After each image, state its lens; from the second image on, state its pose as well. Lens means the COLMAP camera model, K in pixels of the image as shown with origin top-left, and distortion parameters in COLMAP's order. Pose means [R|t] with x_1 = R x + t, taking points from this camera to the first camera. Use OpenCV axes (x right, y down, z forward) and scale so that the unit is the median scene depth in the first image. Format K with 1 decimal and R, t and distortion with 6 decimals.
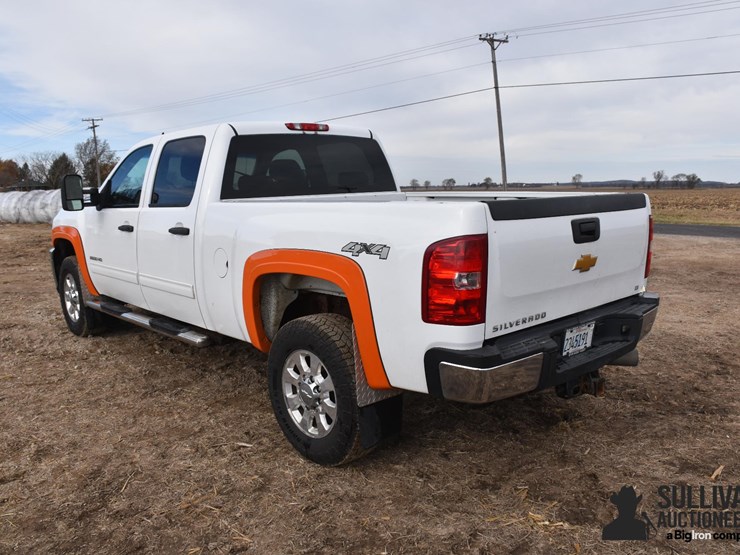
lens RADIAL K [[656.2, 0, 375.0], [0, 656.2, 278.8], [0, 0, 1]] dist [-0.140760, 0.076616]
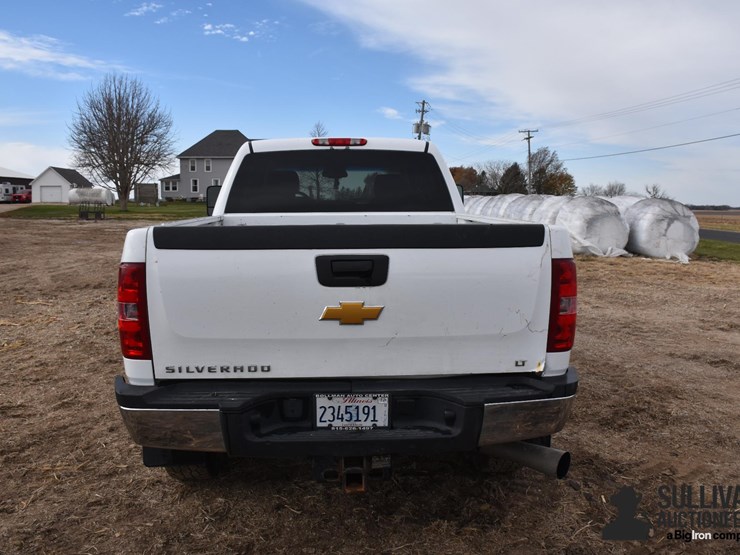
lens RADIAL K [[656.2, 0, 372.2], [0, 656.2, 278.1], [0, 0, 1]] dist [-0.140760, 0.076616]
pose [[0.771465, 0.098957, -0.628530, 0.579997], [-0.109613, 0.993733, 0.021915, -0.060233], [0.626759, 0.051988, 0.777477, 0.293760]]
